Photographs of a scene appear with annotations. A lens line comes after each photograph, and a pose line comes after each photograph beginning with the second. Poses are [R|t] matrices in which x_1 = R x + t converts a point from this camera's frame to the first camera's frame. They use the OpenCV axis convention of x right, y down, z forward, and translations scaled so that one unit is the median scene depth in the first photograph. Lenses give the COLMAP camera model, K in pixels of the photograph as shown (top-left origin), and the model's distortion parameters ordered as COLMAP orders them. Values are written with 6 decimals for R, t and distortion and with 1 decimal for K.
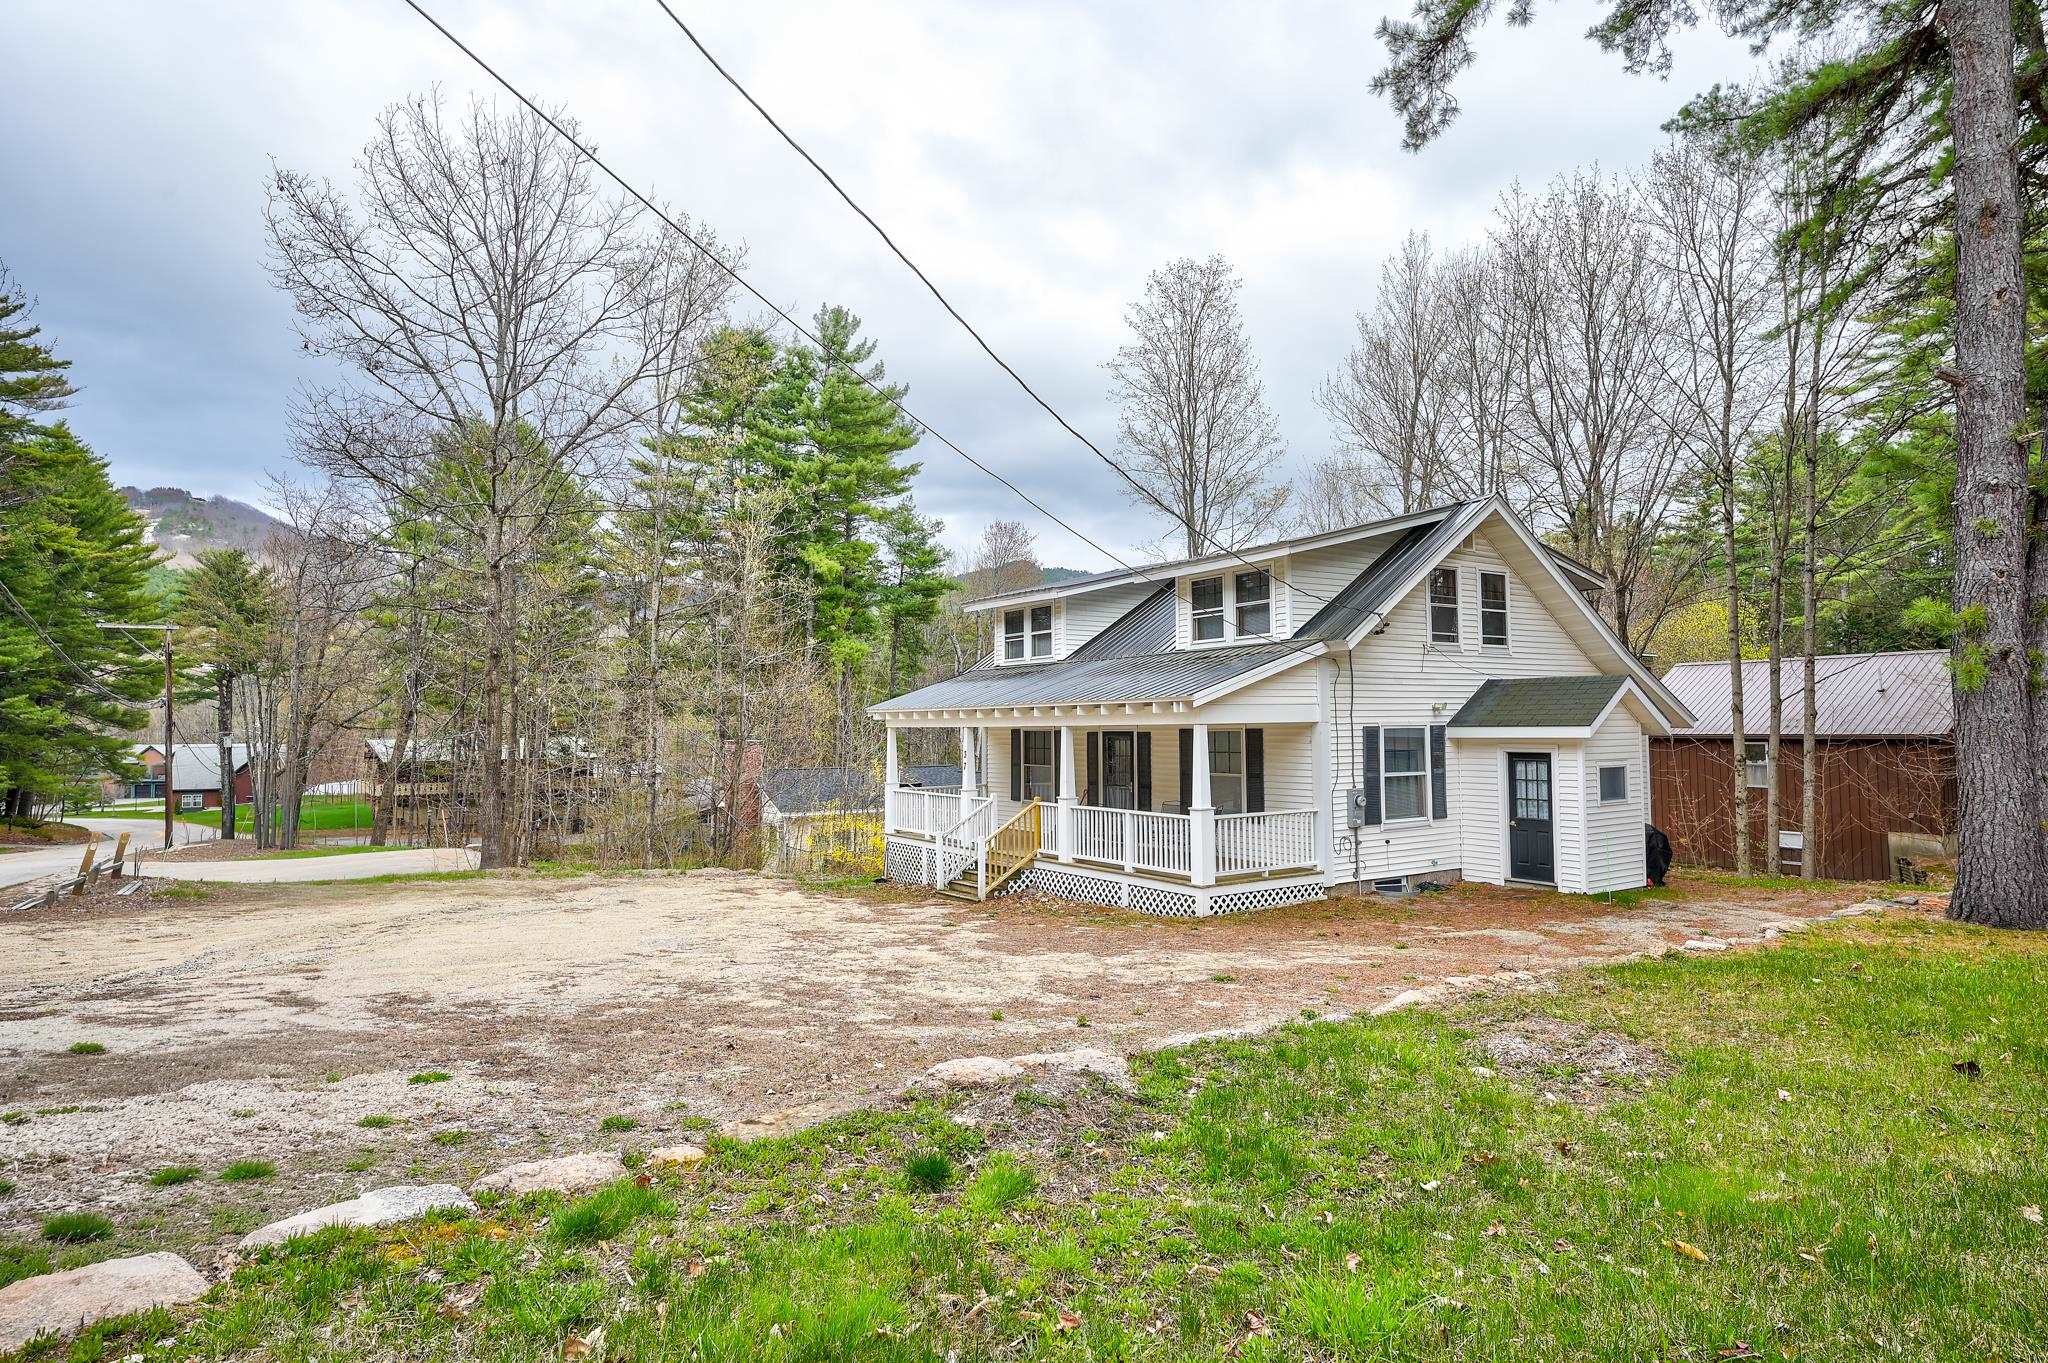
lens RADIAL K [[1112.8, 0, 1028.3], [0, 1112.8, 661.5], [0, 0, 1]] dist [-0.002302, 0.001858]
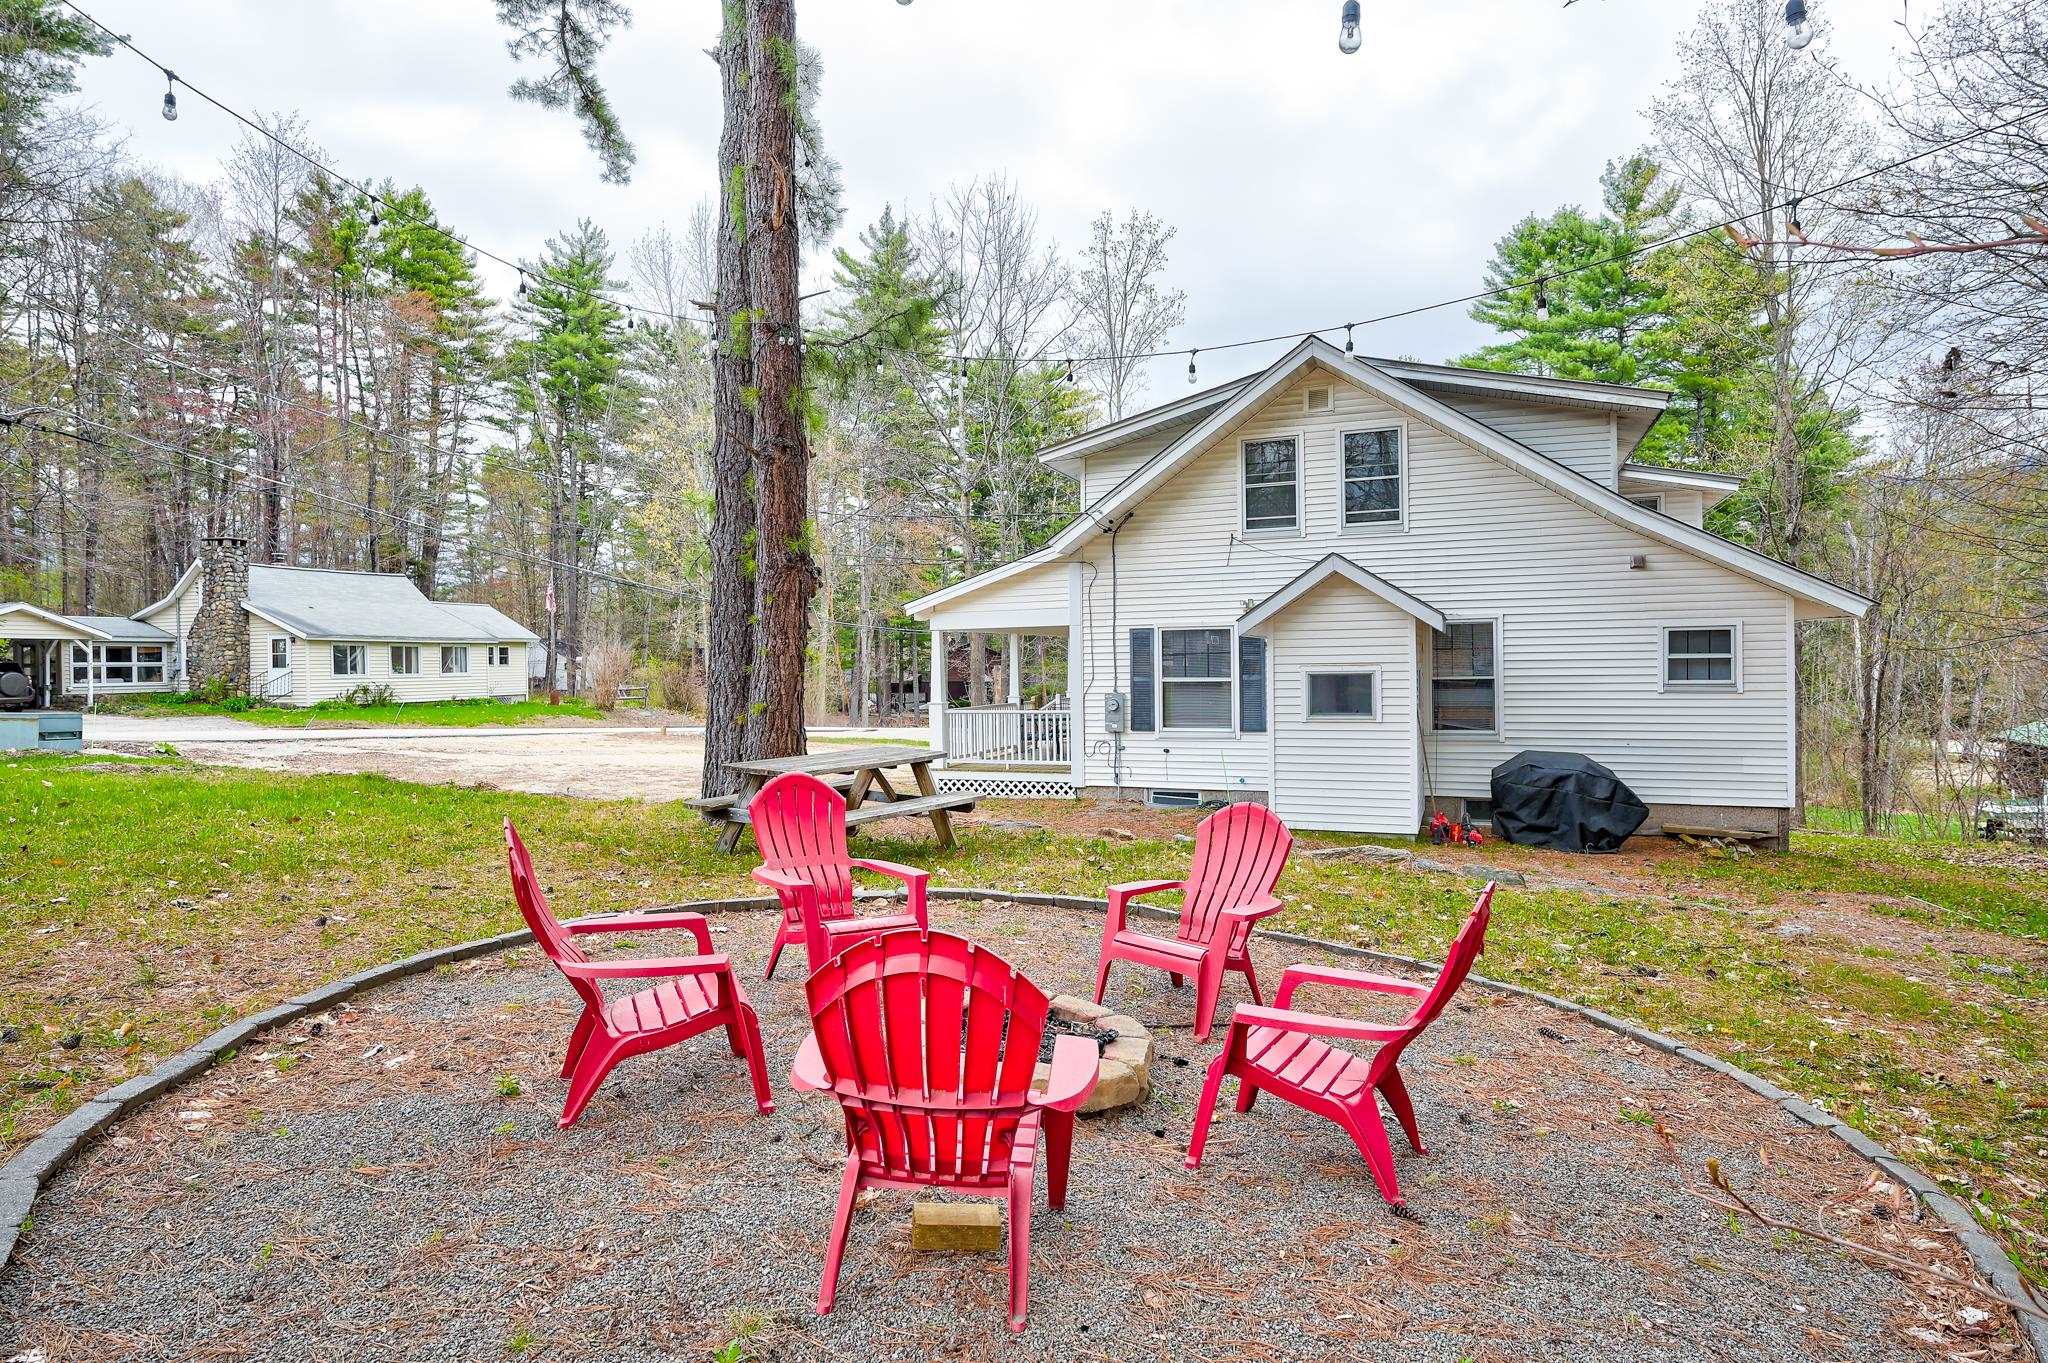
lens RADIAL K [[1112.8, 0, 1028.3], [0, 1112.8, 661.5], [0, 0, 1]] dist [-0.002302, 0.001858]
pose [[0.561004, -0.001119, -0.827812, 1.036043], [0.057200, 0.997661, 0.037415, 0.045037], [0.825835, -0.068341, 0.559756, 0.382890]]
